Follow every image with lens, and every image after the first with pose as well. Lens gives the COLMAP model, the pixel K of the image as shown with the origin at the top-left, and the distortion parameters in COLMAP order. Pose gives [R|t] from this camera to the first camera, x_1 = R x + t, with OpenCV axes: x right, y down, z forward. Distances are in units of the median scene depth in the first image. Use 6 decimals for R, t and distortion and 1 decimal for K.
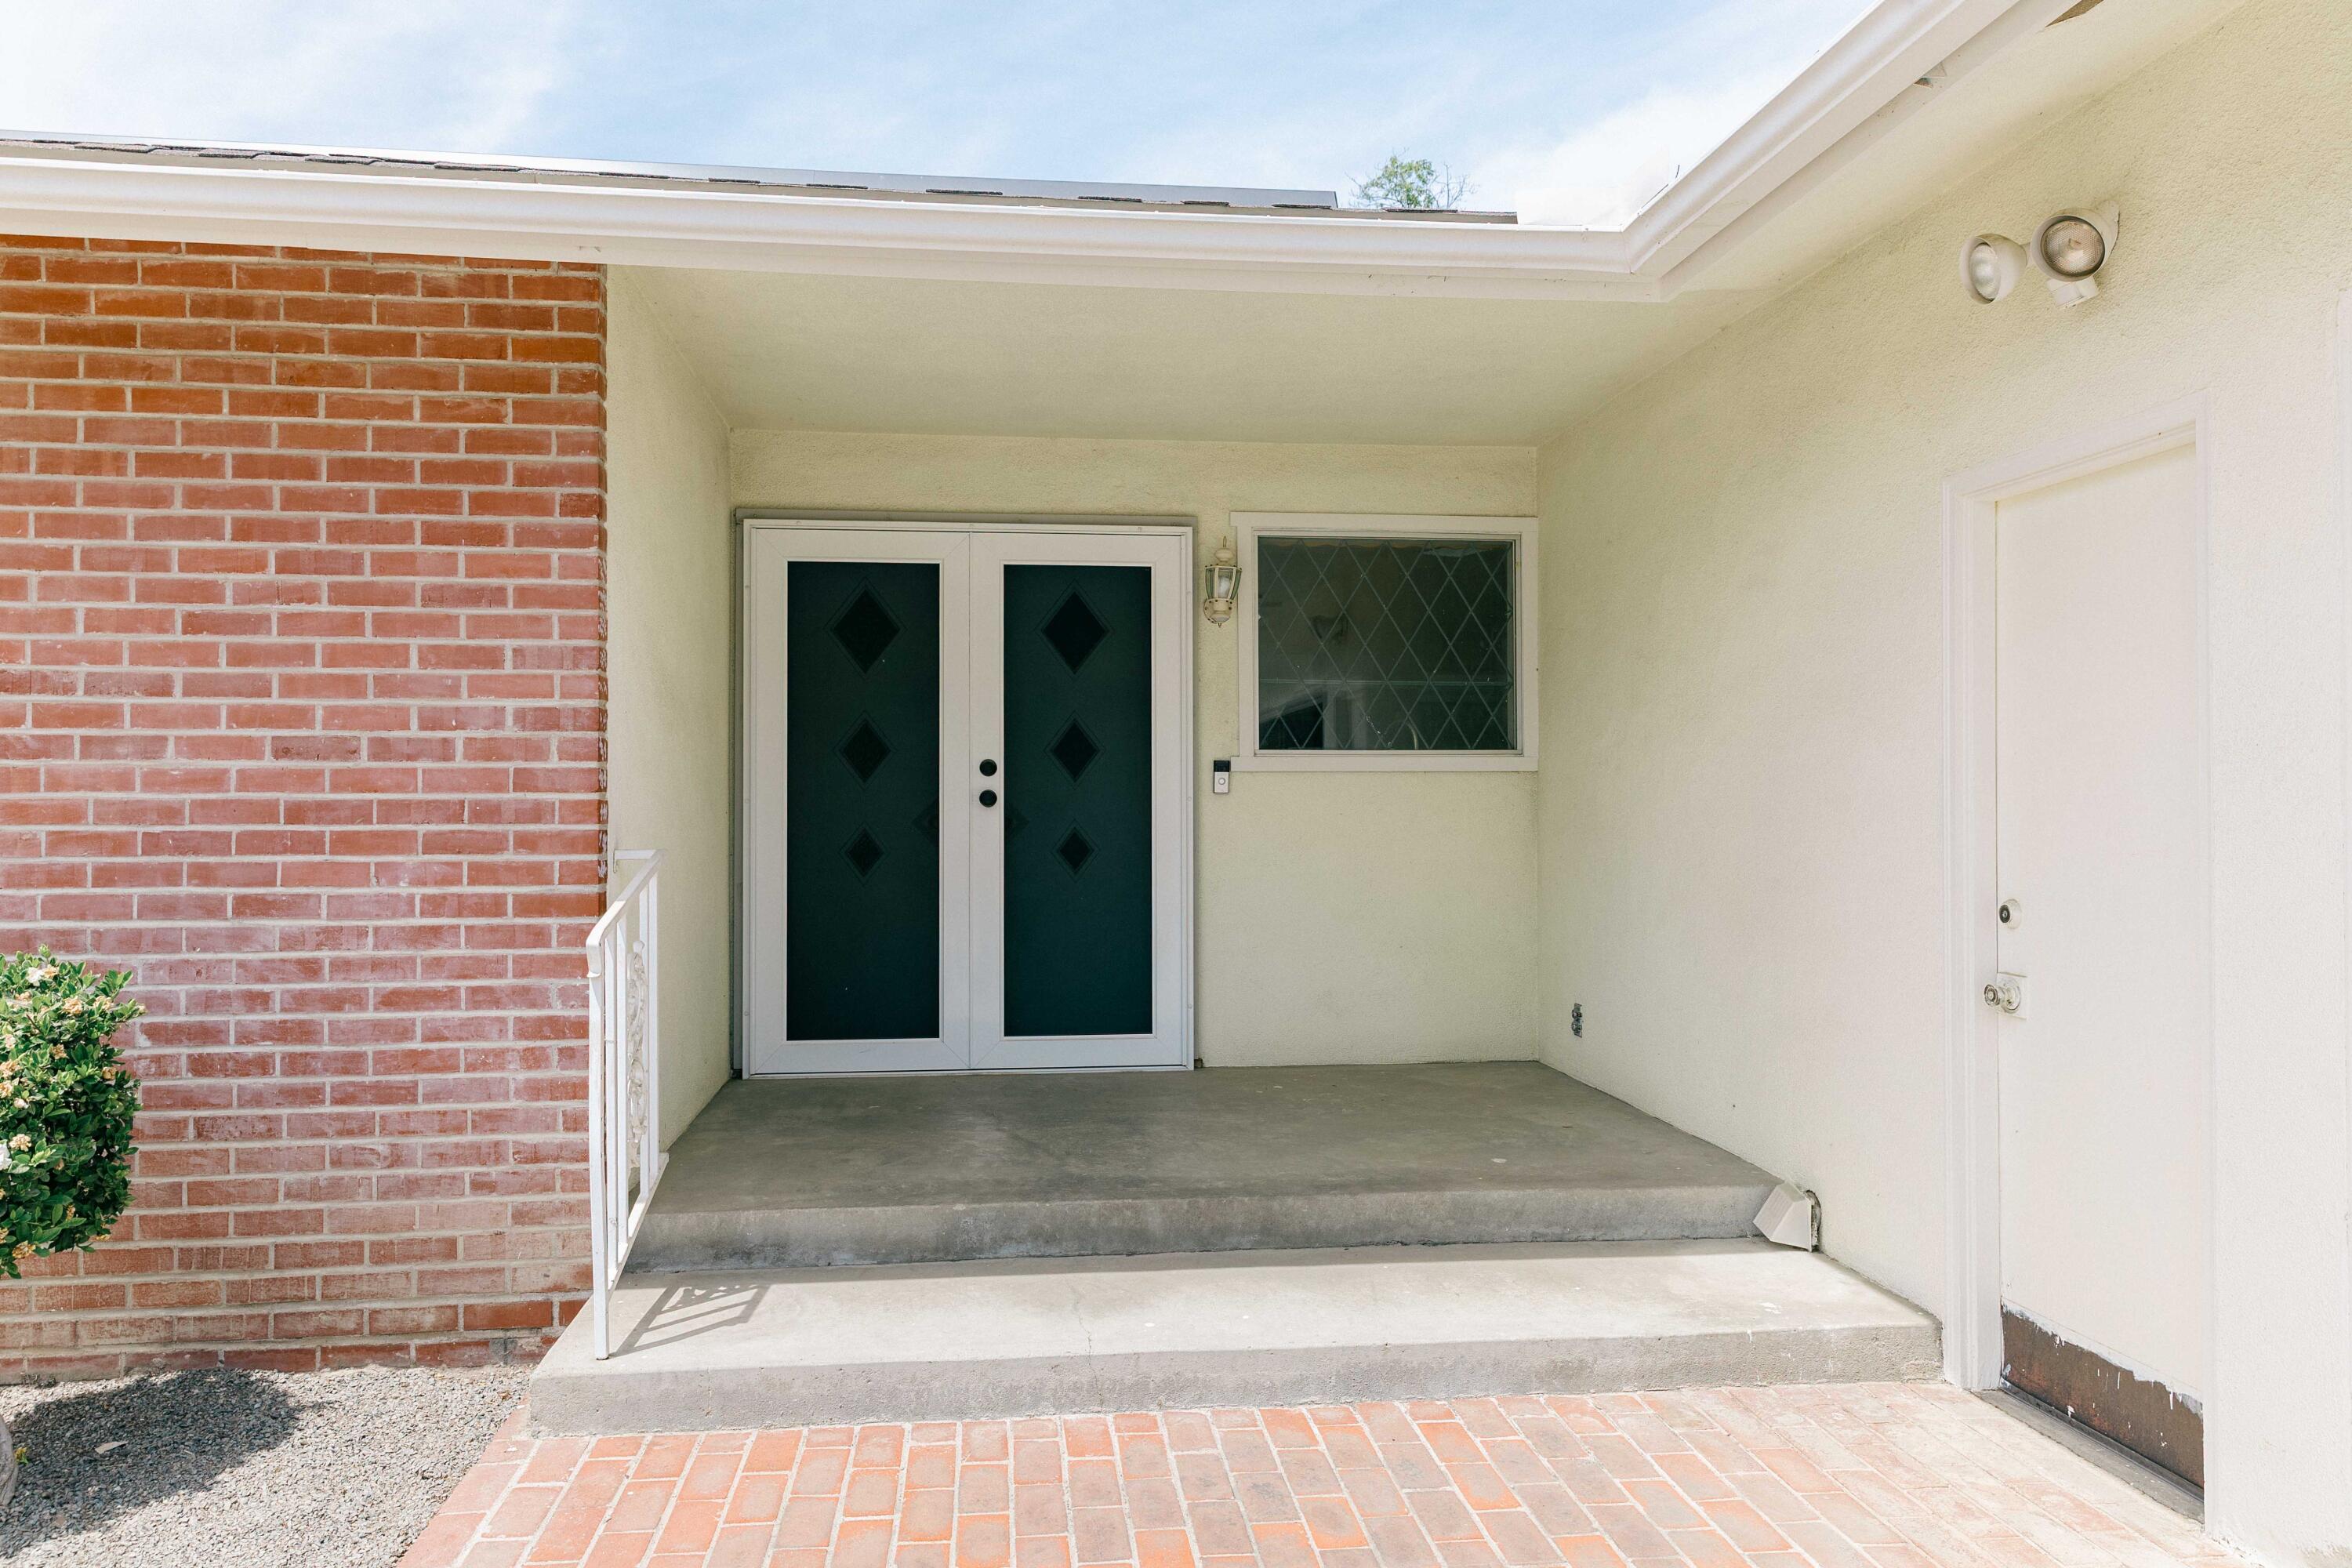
lens RADIAL K [[1628.2, 0, 1177.9], [0, 1628.2, 750.5], [0, 0, 1]] dist [0.011248, -0.001625]
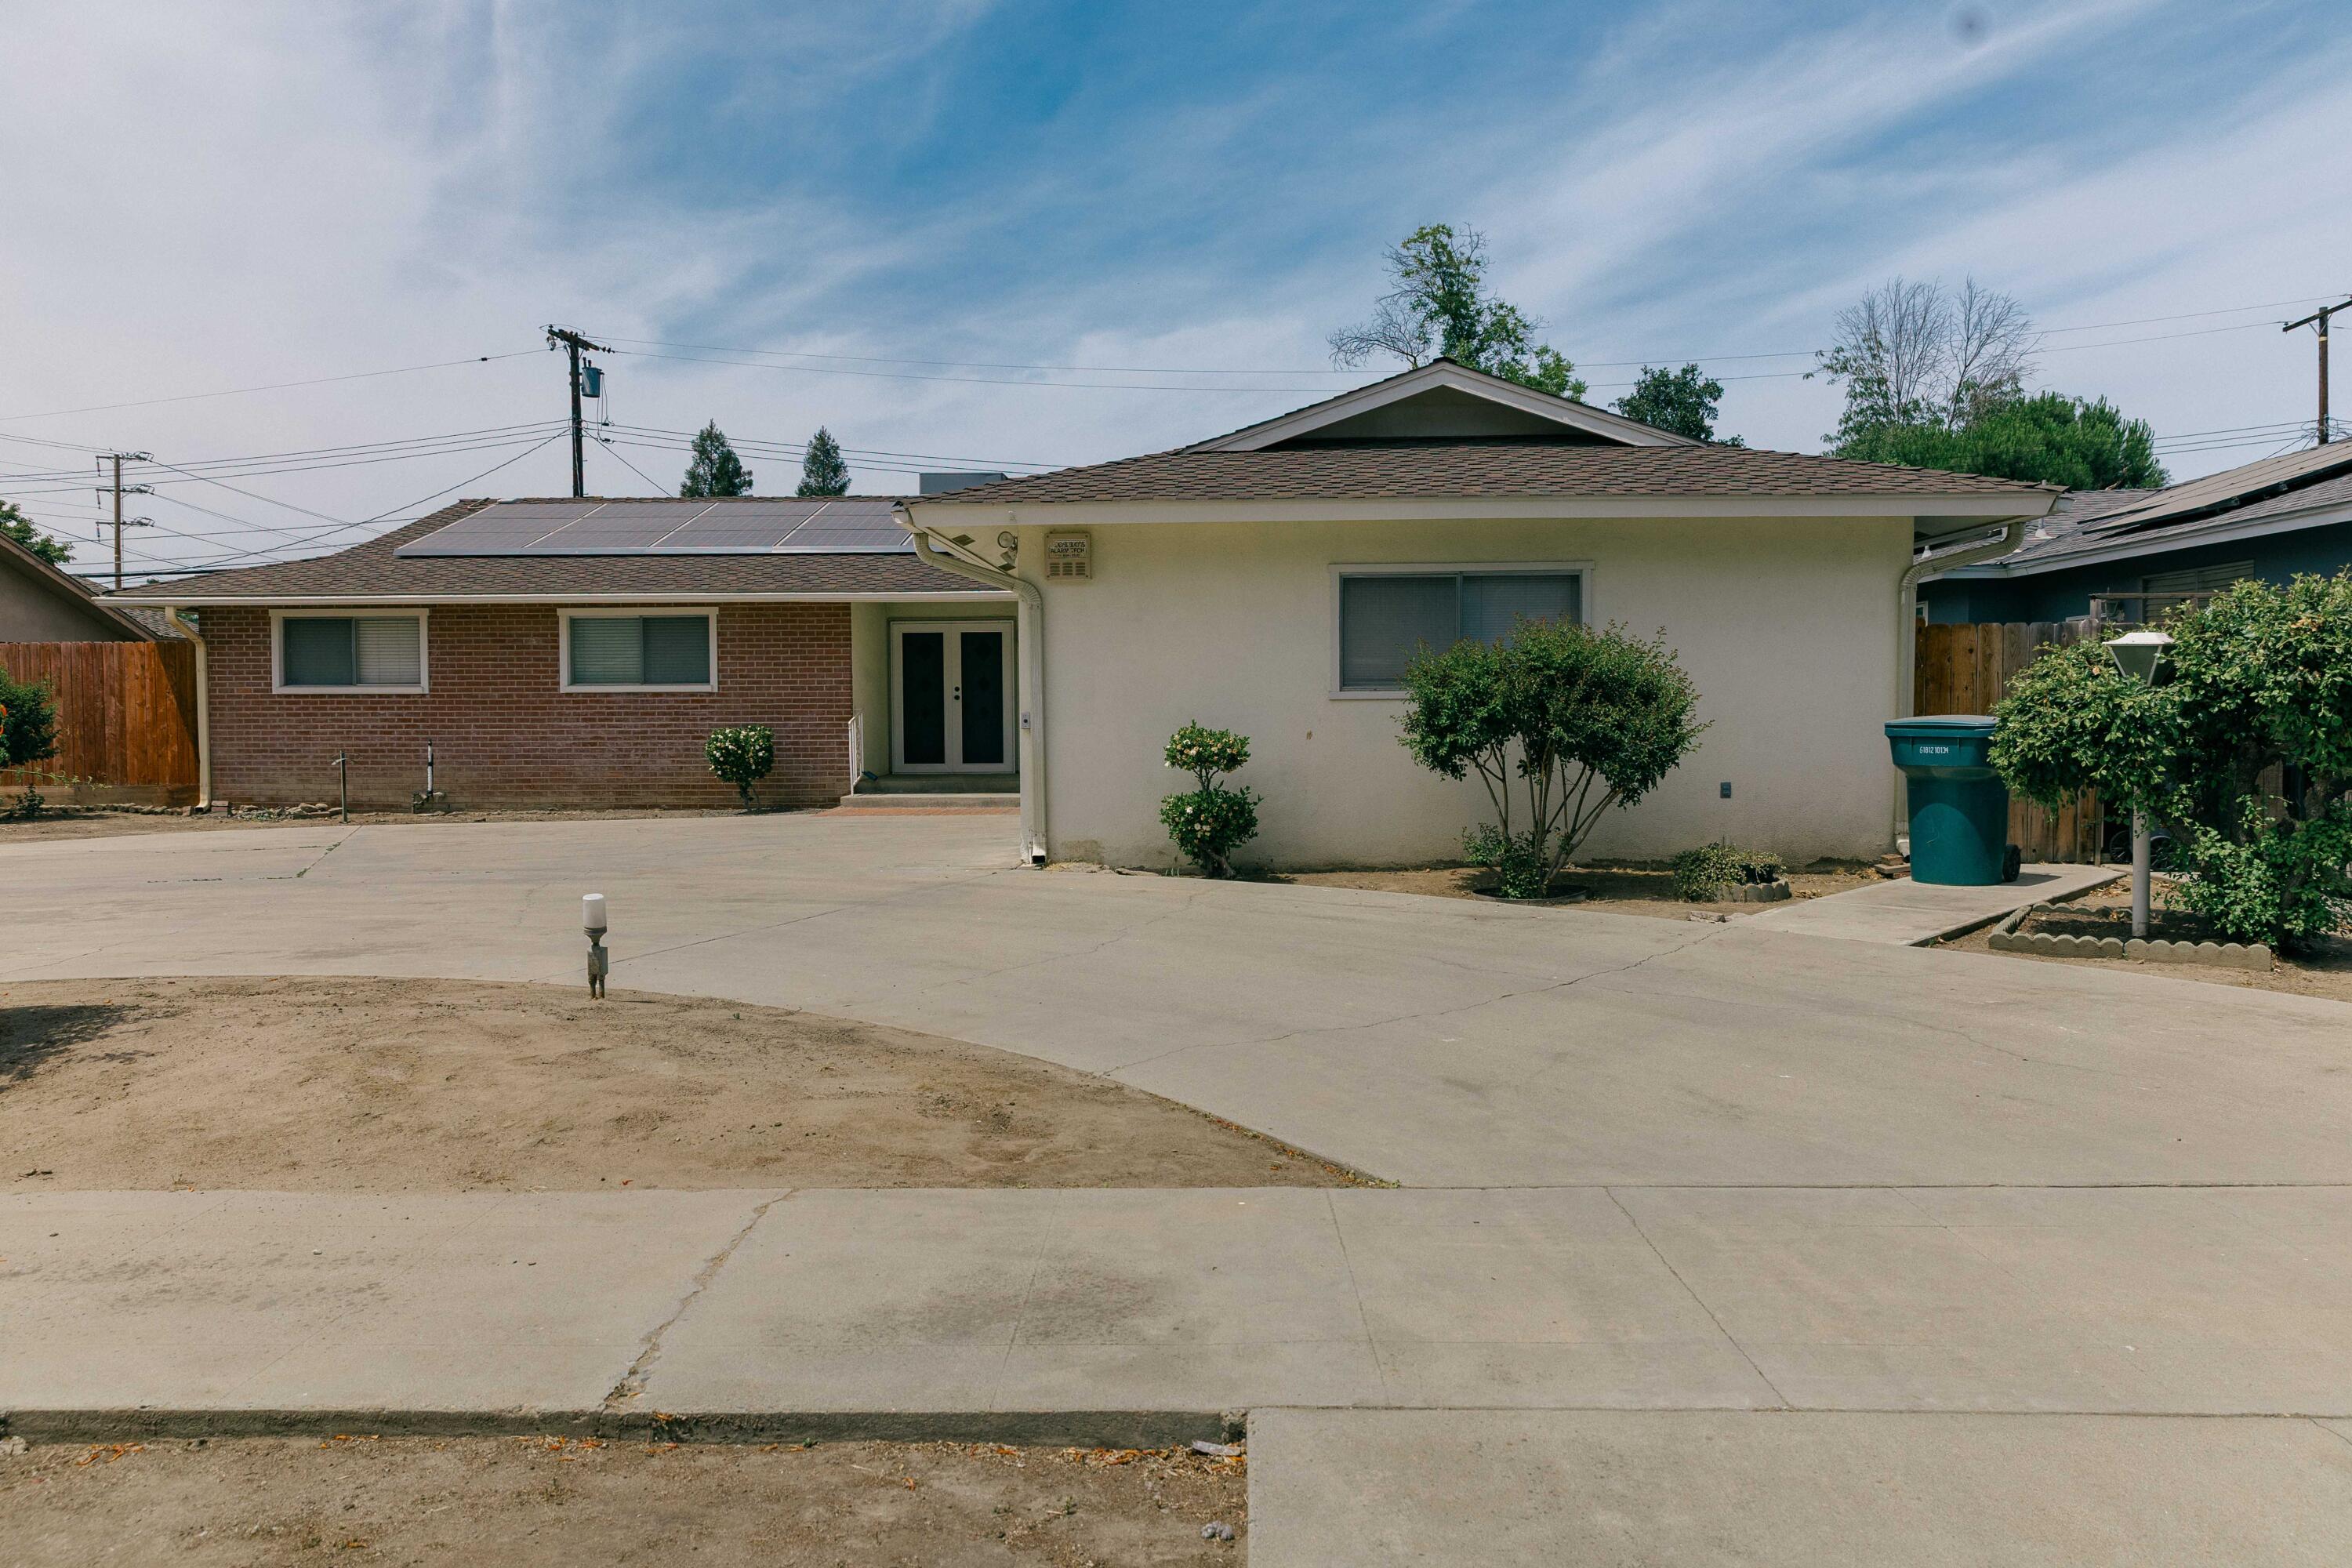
lens RADIAL K [[1628.2, 0, 1177.9], [0, 1628.2, 750.5], [0, 0, 1]] dist [0.011248, -0.001625]
pose [[0.986677, 0.001456, -0.162686, 0.950605], [0.008275, 0.998217, 0.059118, -0.063041], [0.162482, -0.059676, 0.984905, -2.474580]]
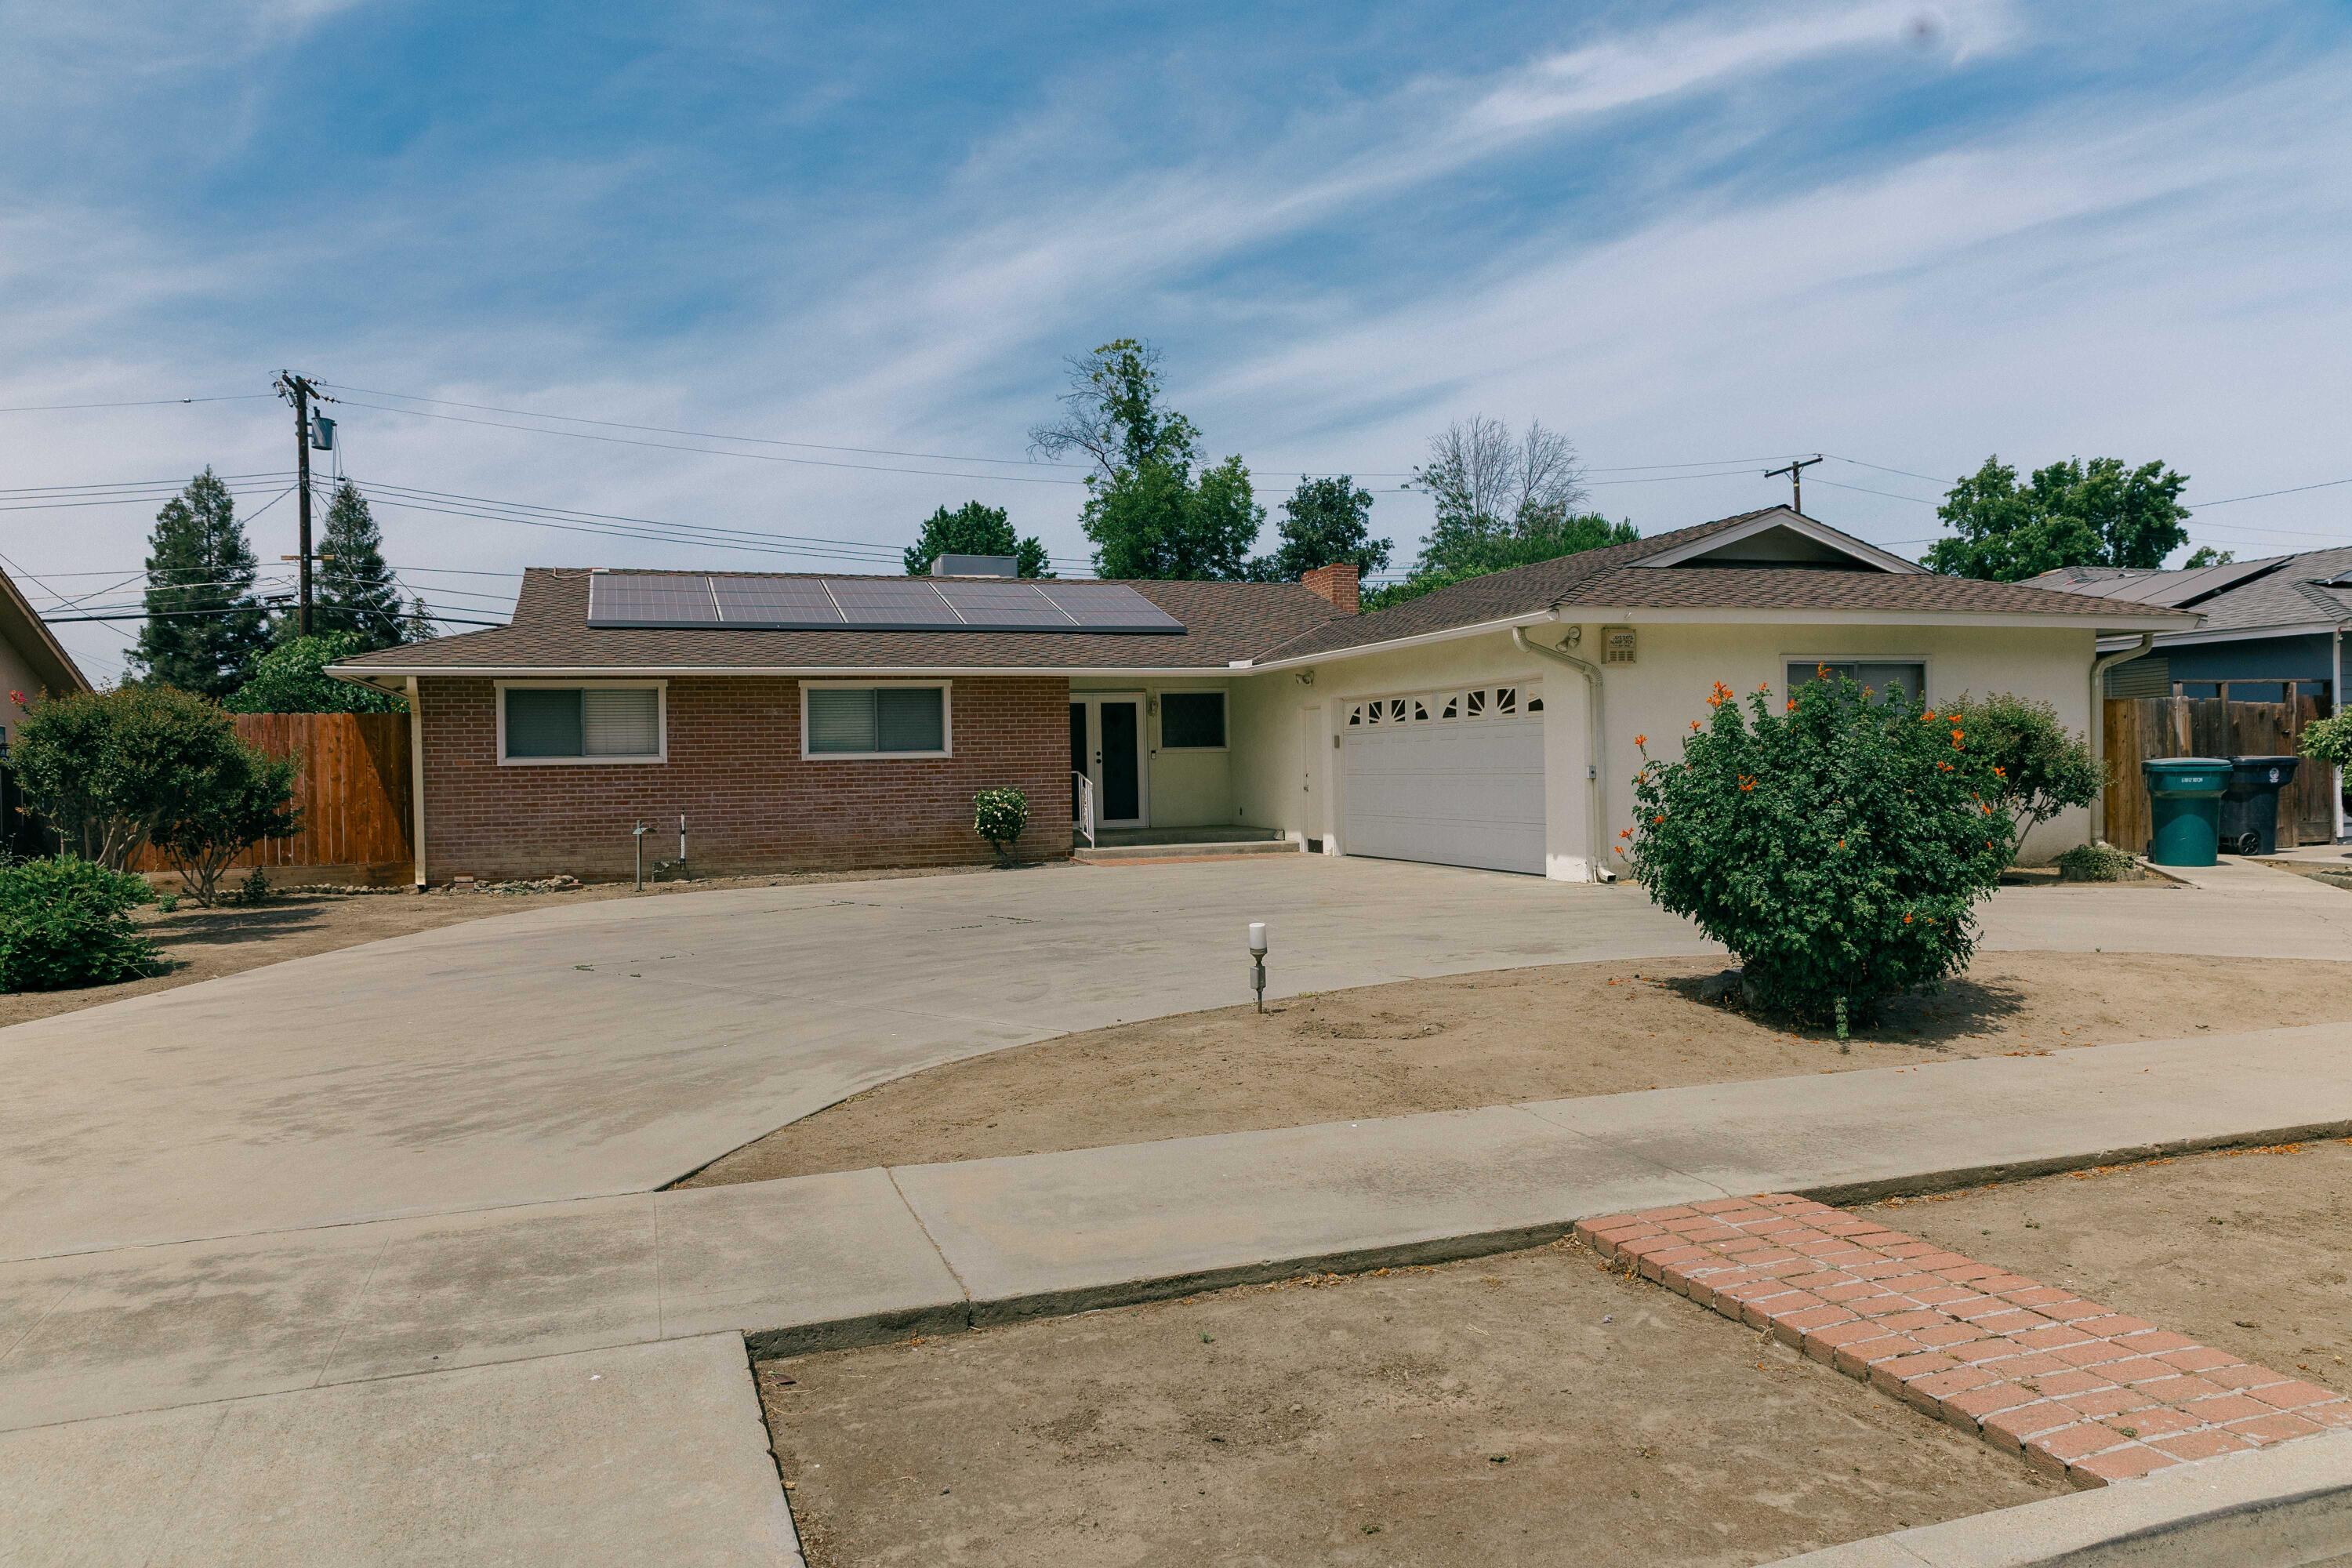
lens RADIAL K [[1564.4, 0, 1173.4], [0, 1564.4, 779.2], [0, 0, 1]] dist [0.014373, -0.005214]
pose [[0.977828, -0.019796, 0.208473, -0.744903], [0.011365, 0.999071, 0.041565, -0.084930], [-0.209103, -0.038274, 0.977144, -2.829627]]
